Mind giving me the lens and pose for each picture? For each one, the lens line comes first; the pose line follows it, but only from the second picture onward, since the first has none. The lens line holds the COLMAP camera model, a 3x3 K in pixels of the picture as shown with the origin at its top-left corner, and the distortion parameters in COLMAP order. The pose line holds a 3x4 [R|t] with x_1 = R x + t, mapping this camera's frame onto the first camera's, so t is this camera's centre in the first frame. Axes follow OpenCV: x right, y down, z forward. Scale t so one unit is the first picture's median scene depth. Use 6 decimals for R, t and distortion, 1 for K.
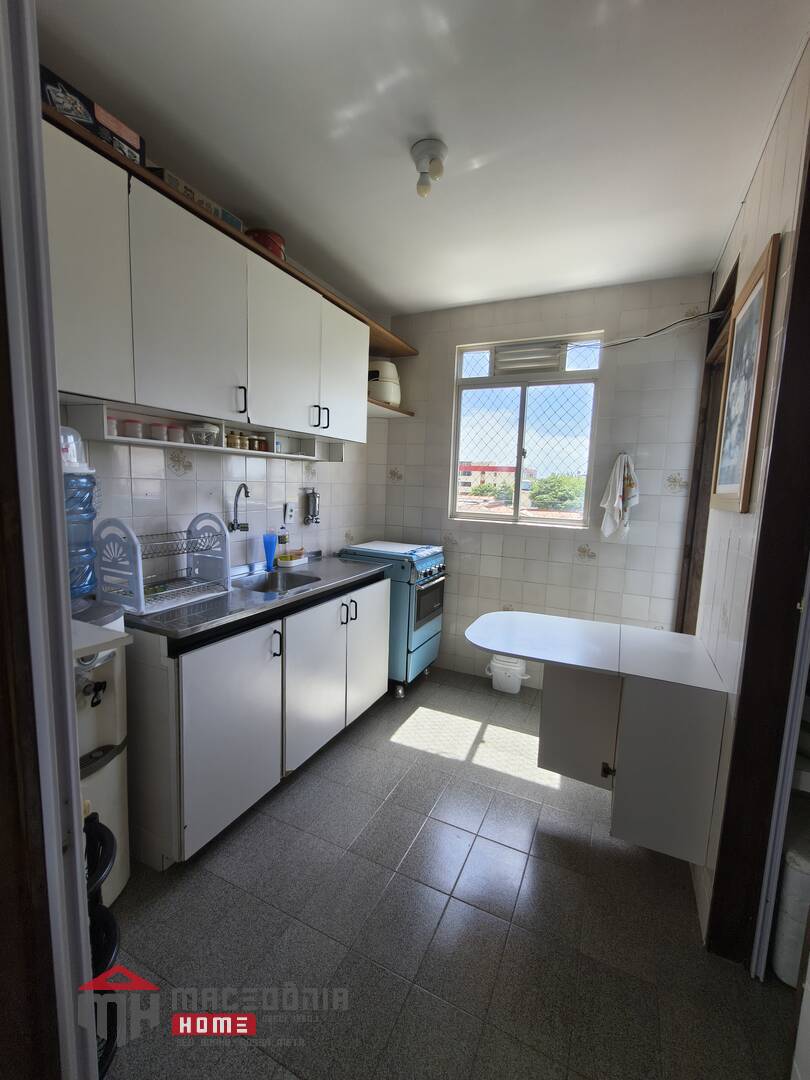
lens RADIAL K [[461.6, 0, 401.7], [0, 461.6, 539.8], [0, 0, 1]] dist [-0.007946, -0.000089]
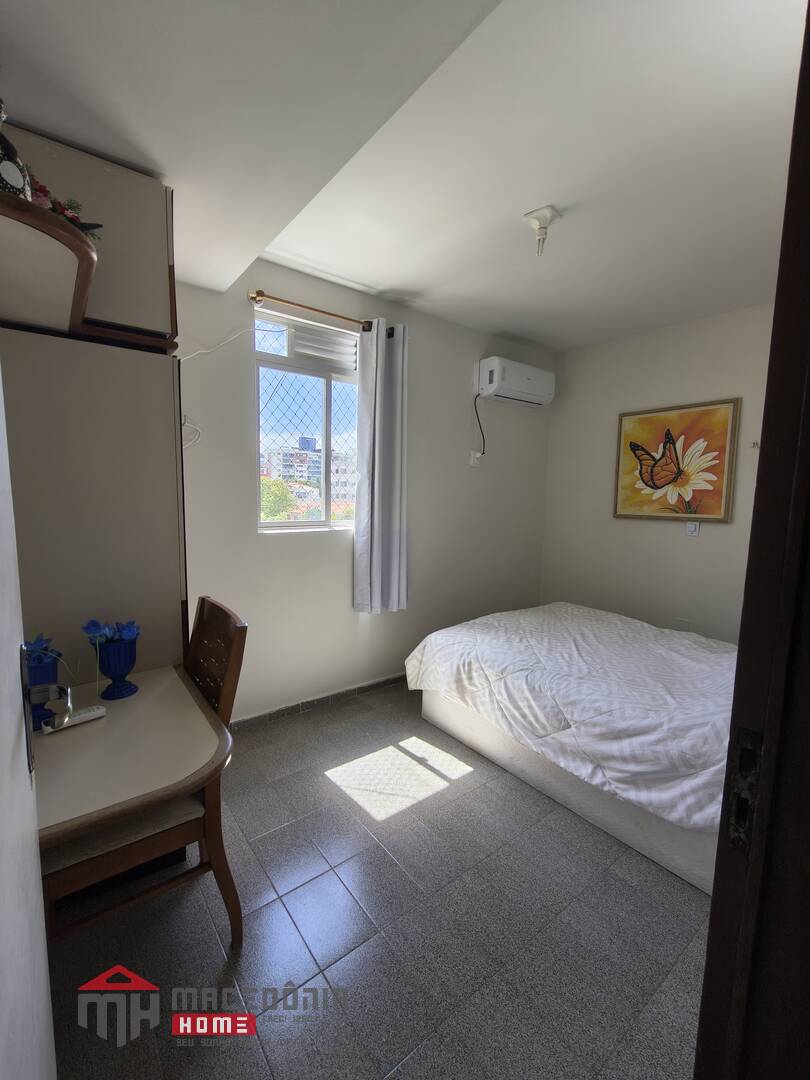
lens RADIAL K [[461.6, 0, 401.7], [0, 461.6, 539.8], [0, 0, 1]] dist [-0.007946, -0.000089]
pose [[0.453234, -0.119427, 0.883355, -0.495695], [0.104859, 0.991247, 0.080212, -0.072666], [-0.885203, 0.056273, 0.461789, 0.452847]]
